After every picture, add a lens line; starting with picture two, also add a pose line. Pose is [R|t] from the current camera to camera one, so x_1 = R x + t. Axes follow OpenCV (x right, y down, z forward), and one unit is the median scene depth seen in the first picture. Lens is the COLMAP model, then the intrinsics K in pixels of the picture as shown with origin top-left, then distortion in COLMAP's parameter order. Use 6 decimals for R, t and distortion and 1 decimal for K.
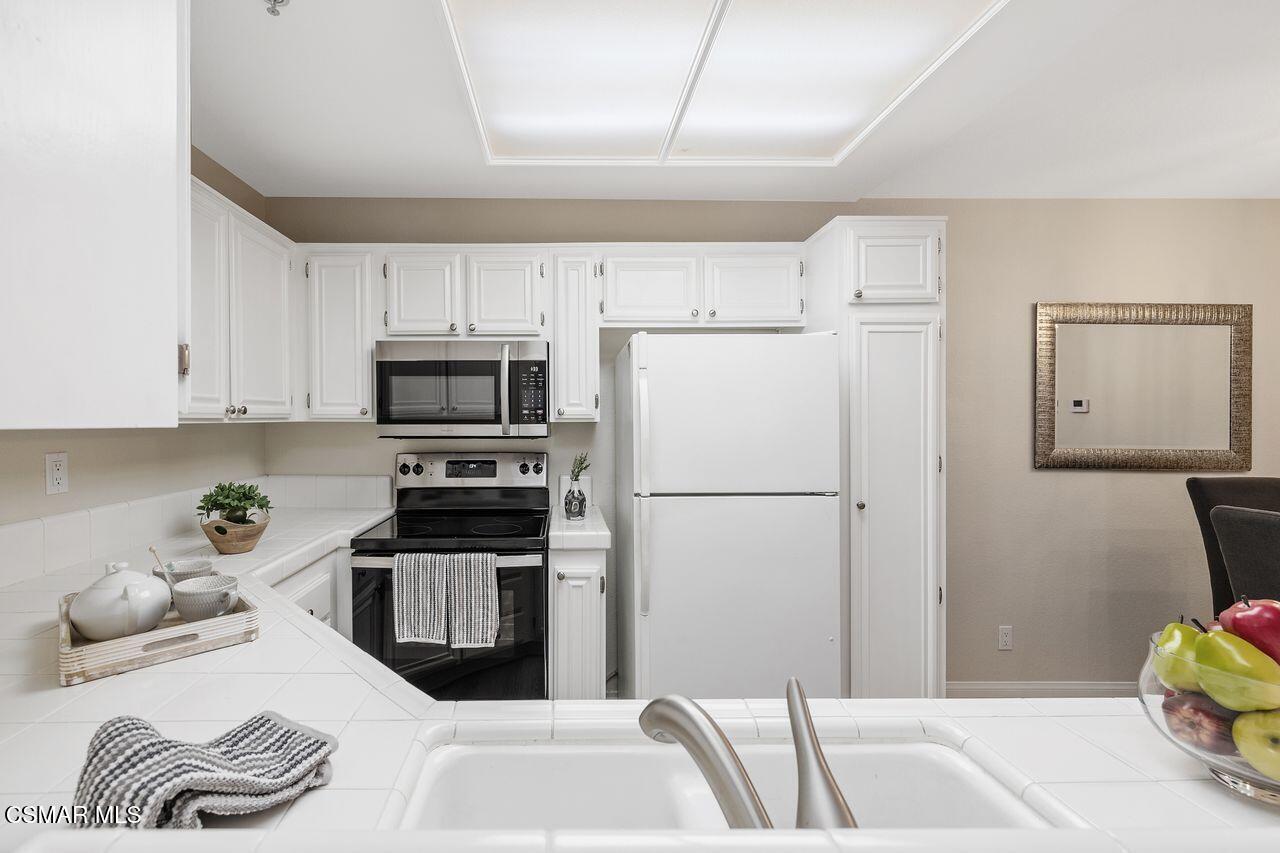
lens RADIAL K [[590.0, 0, 576.5], [0, 590.0, 420.1], [0, 0, 1]] dist [0.001231, -0.000146]
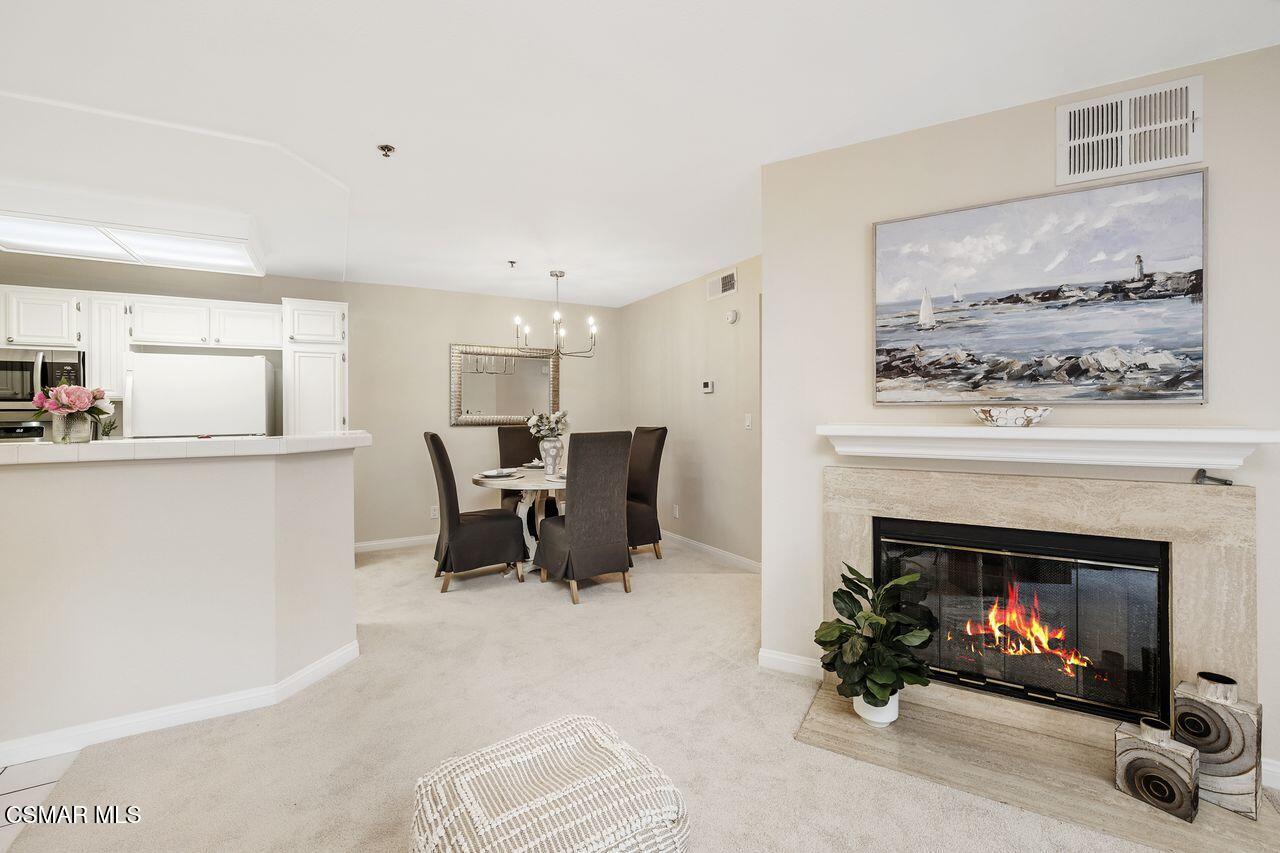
lens RADIAL K [[500.7, 0, 633.0], [0, 500.7, 404.9], [0, 0, 1]] dist [0.002407, -0.000063]
pose [[0.856919, -0.001143, 0.515449, 0.550189], [0.006438, 0.999943, -0.008486, 0.036810], [-0.515410, 0.010590, 0.856878, -0.985028]]
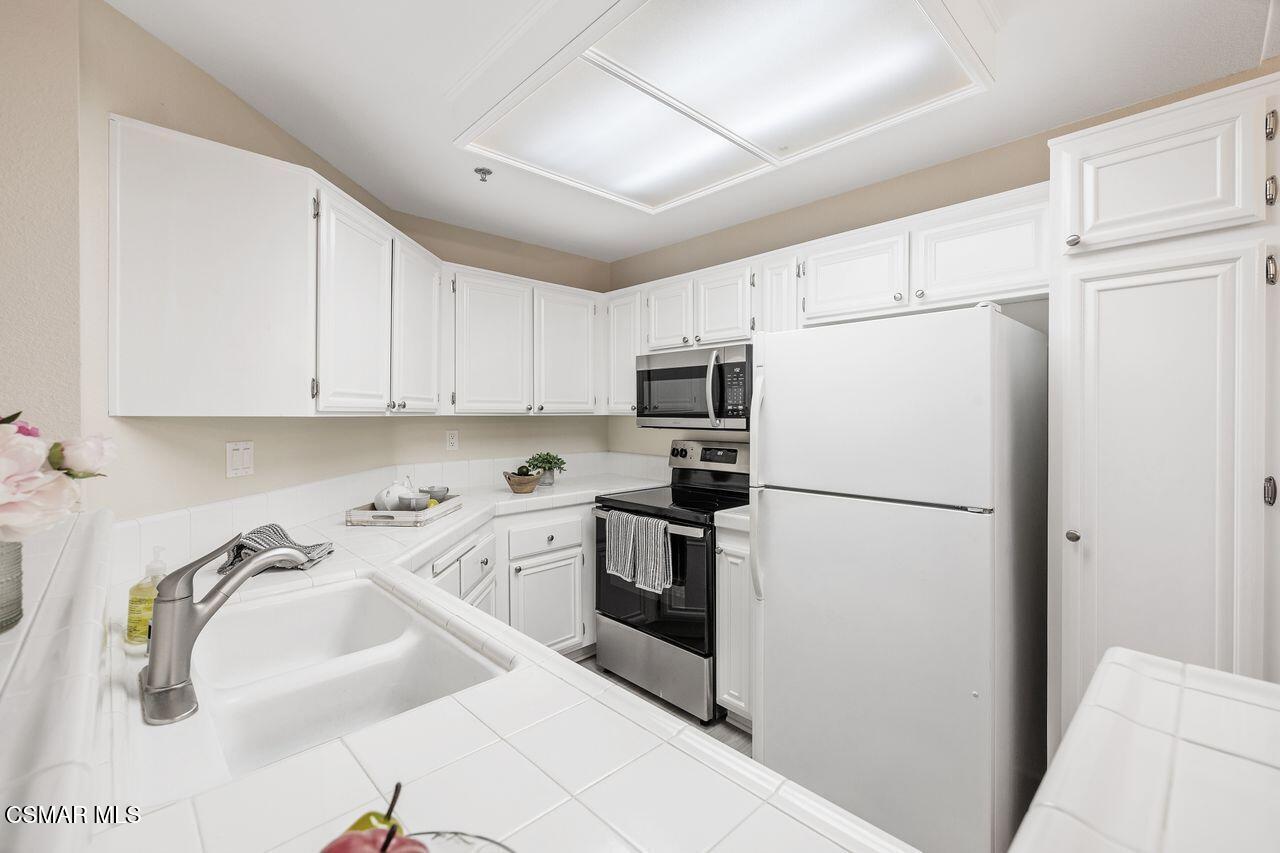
lens RADIAL K [[538.6, 0, 624.3], [0, 538.6, 418.2], [0, 0, 1]] dist [0.000988, 0.000174]
pose [[0.668348, 0.010054, -0.743781, 0.556956], [-0.005182, 0.999947, 0.008860, -0.001463], [0.743831, -0.002067, 0.668365, 0.145982]]
